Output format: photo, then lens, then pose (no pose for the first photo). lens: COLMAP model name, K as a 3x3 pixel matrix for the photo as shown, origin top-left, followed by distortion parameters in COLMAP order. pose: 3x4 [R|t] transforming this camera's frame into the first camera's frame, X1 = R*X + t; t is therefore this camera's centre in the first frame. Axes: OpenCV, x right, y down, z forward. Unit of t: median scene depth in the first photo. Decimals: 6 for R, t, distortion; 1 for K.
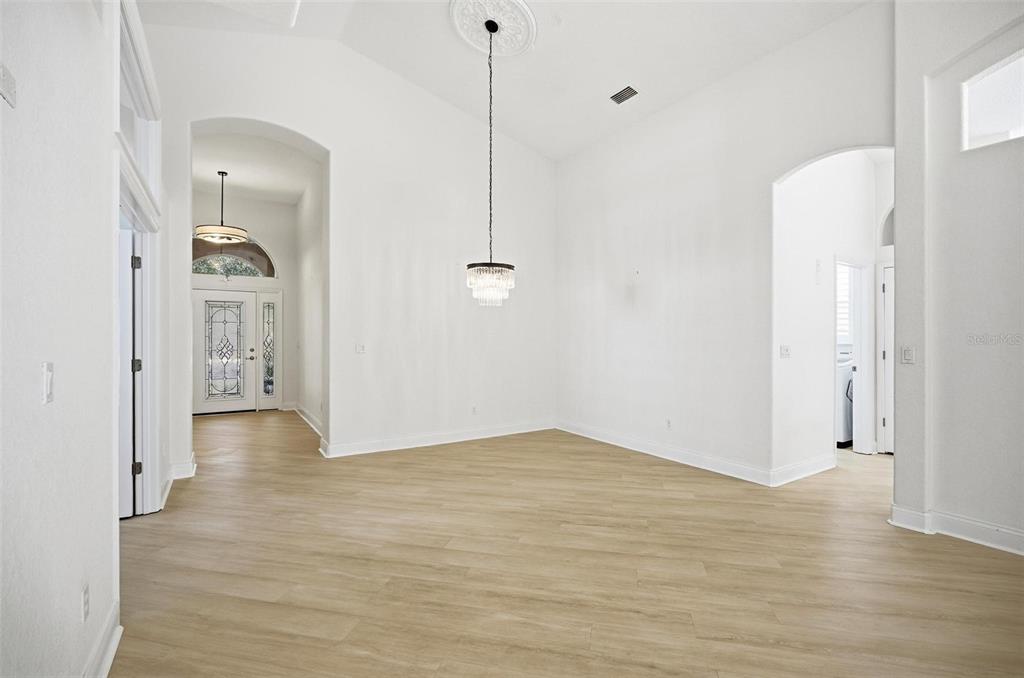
lens RADIAL K [[455.0, 0, 512.0], [0, 455.0, 339.0], [0, 0, 1]] dist [-0.001894, 0.000285]
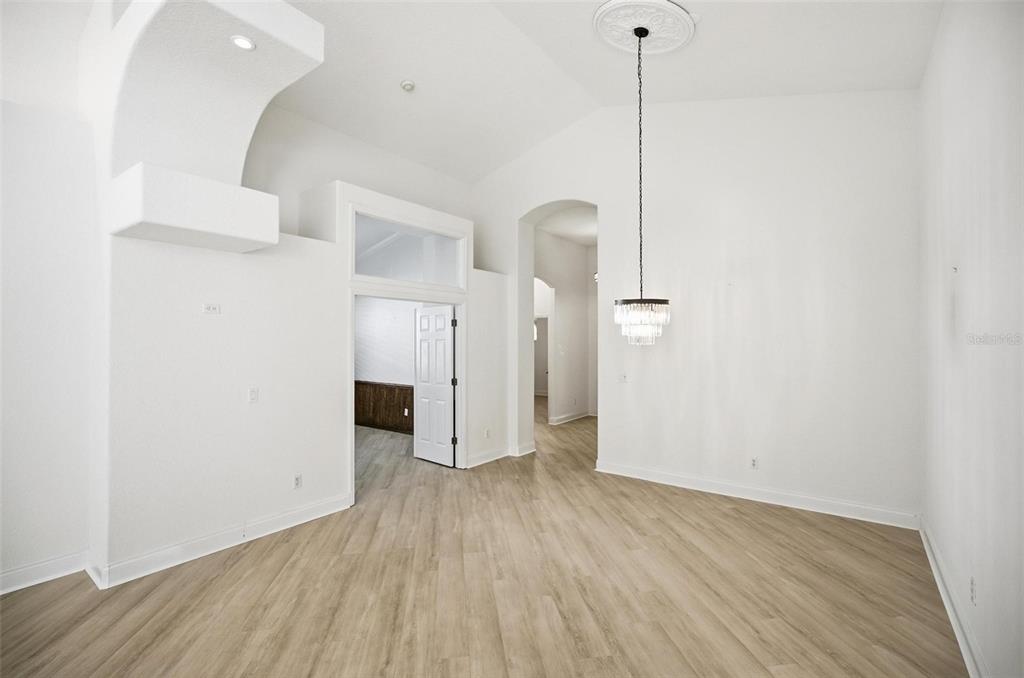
lens RADIAL K [[455.0, 0, 512.0], [0, 455.0, 339.0], [0, 0, 1]] dist [-0.001894, 0.000285]
pose [[0.356640, -0.004760, -0.934230, 0.899050], [0.001667, 0.999989, -0.004459, -0.100982], [0.934240, 0.000033, 0.356644, 0.578559]]
